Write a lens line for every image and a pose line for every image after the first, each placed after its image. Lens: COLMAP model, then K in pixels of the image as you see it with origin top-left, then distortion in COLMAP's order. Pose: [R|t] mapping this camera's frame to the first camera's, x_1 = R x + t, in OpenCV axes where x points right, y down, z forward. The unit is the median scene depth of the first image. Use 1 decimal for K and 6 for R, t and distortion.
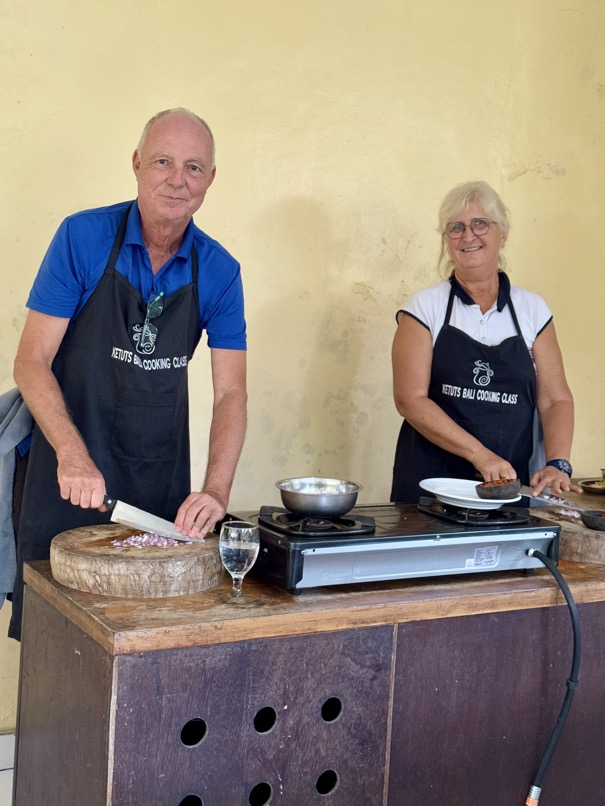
lens RADIAL K [[1109.4, 0, 296.3], [0, 1109.4, 404.1], [0, 0, 1]] dist [0.122572, 0.000000]
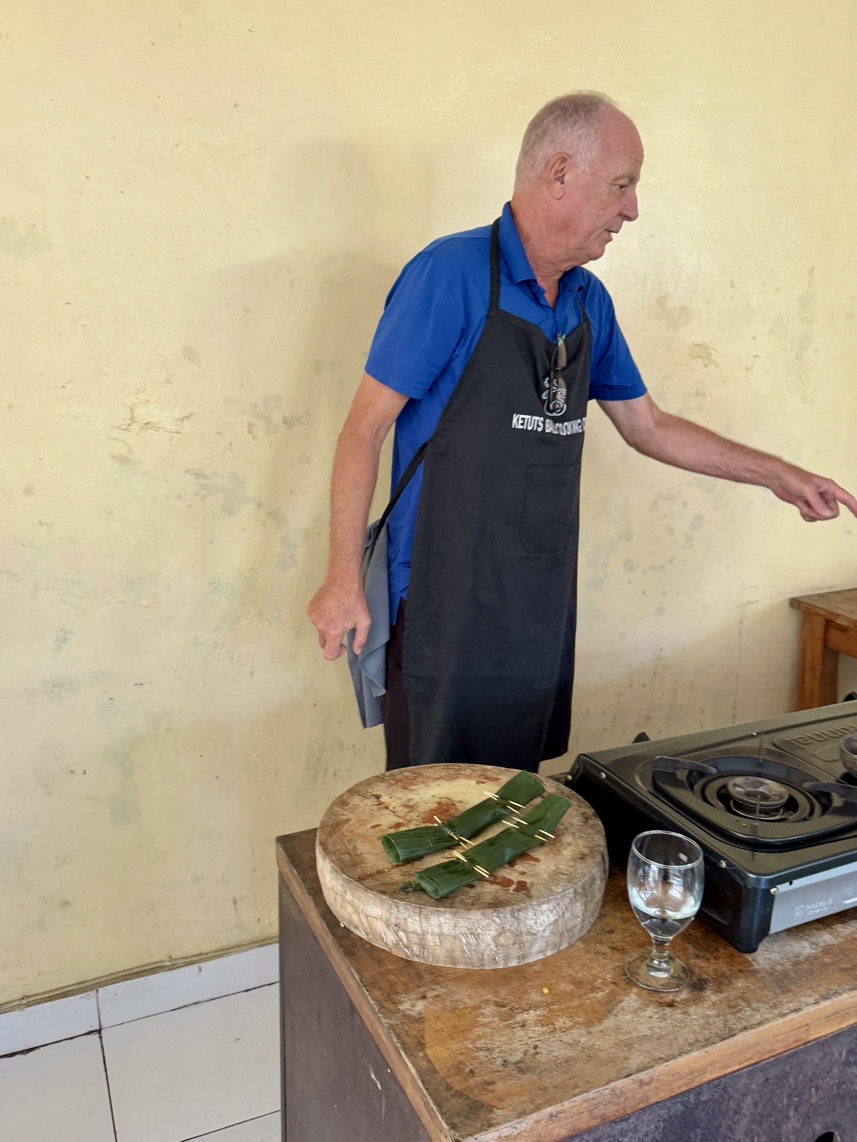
lens RADIAL K [[931.1, 0, 433.5], [0, 931.1, 562.4], [0, 0, 1]] dist [0.069526, -0.114993]
pose [[0.996494, -0.021535, -0.080841, -0.116576], [0.032855, 0.989403, 0.141427, -0.093518], [0.076938, -0.143588, 0.986642, 0.546594]]
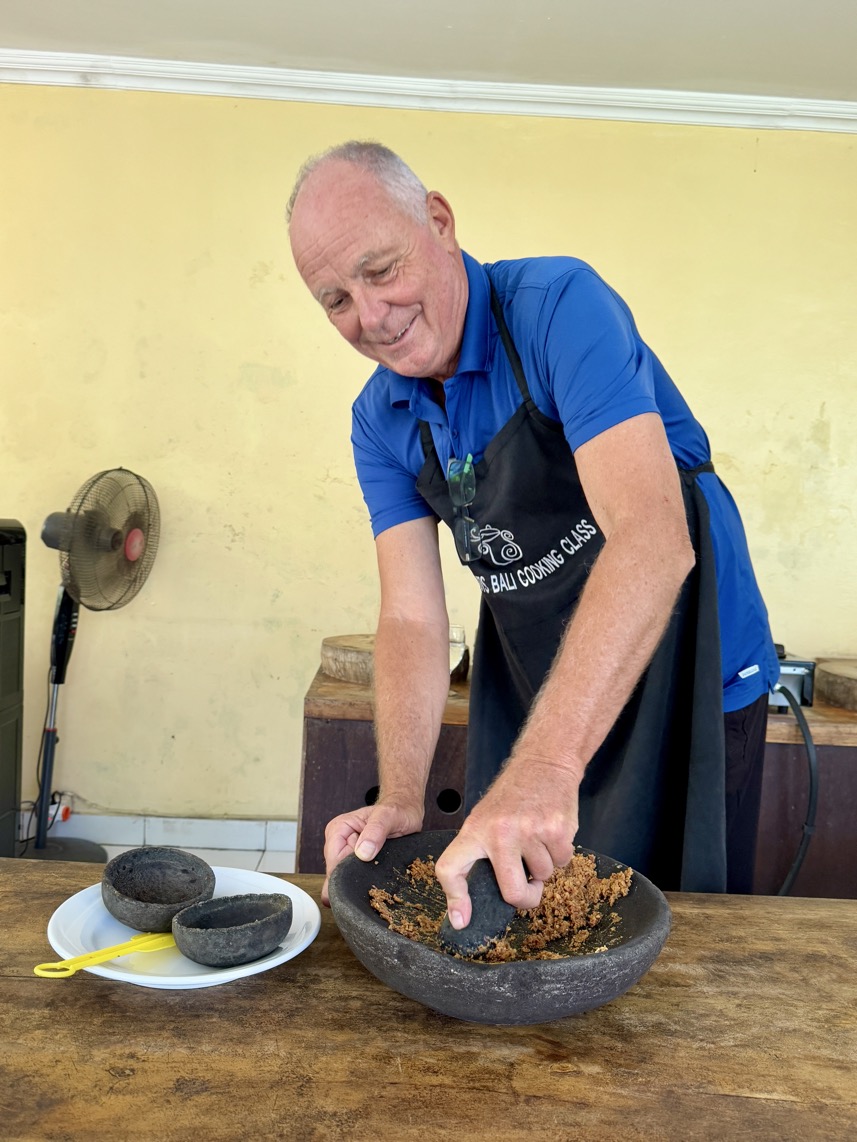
lens RADIAL K [[931.1, 0, 421.4], [0, 931.1, 575.9], [0, 0, 1]] dist [0.069526, -0.114993]
pose [[0.887130, 0.022591, -0.460966, 0.343690], [-0.052047, 0.997327, -0.051287, 0.105112], [0.458576, 0.069490, 0.885934, 0.155914]]
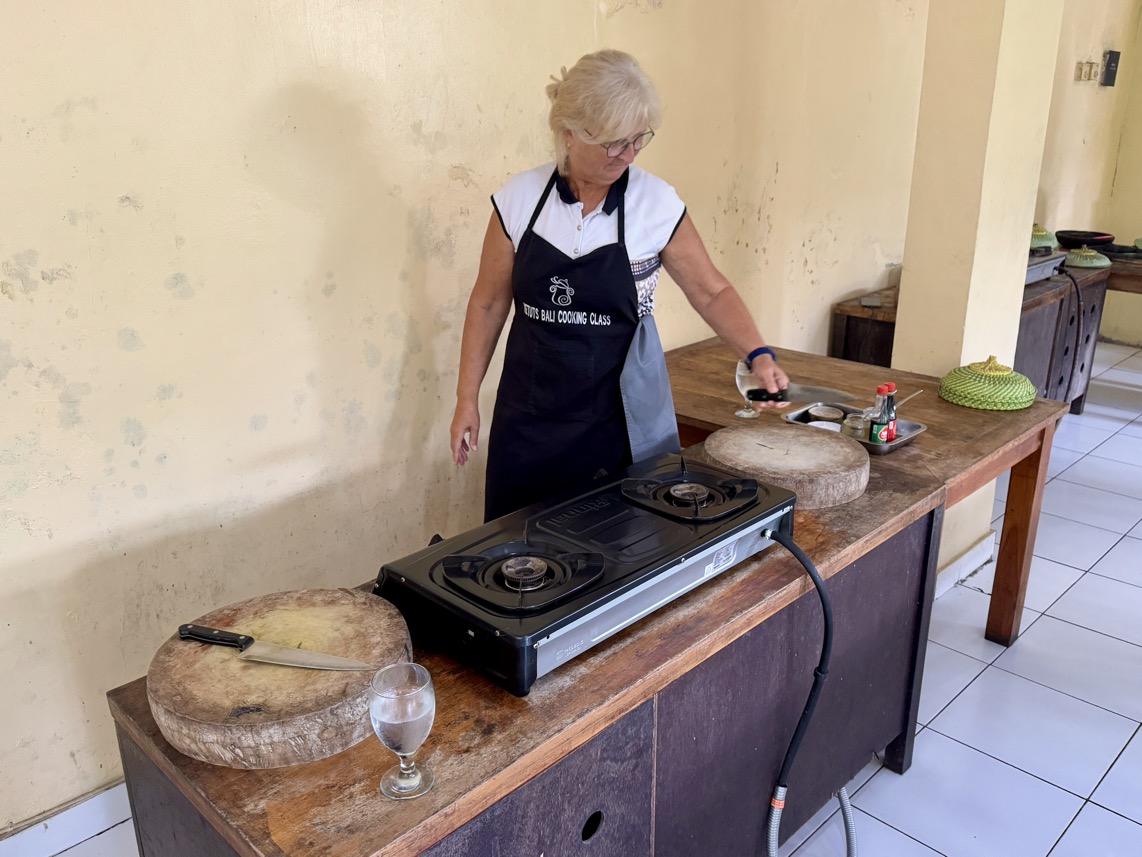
lens RADIAL K [[931.1, 0, 568.5], [0, 931.1, 433.8], [0, 0, 1]] dist [0.069526, -0.114993]
pose [[0.959487, -0.154555, 0.235577, -0.090539], [0.090785, 0.961115, 0.260797, -0.145840], [-0.266725, -0.228844, 0.936210, 0.461278]]
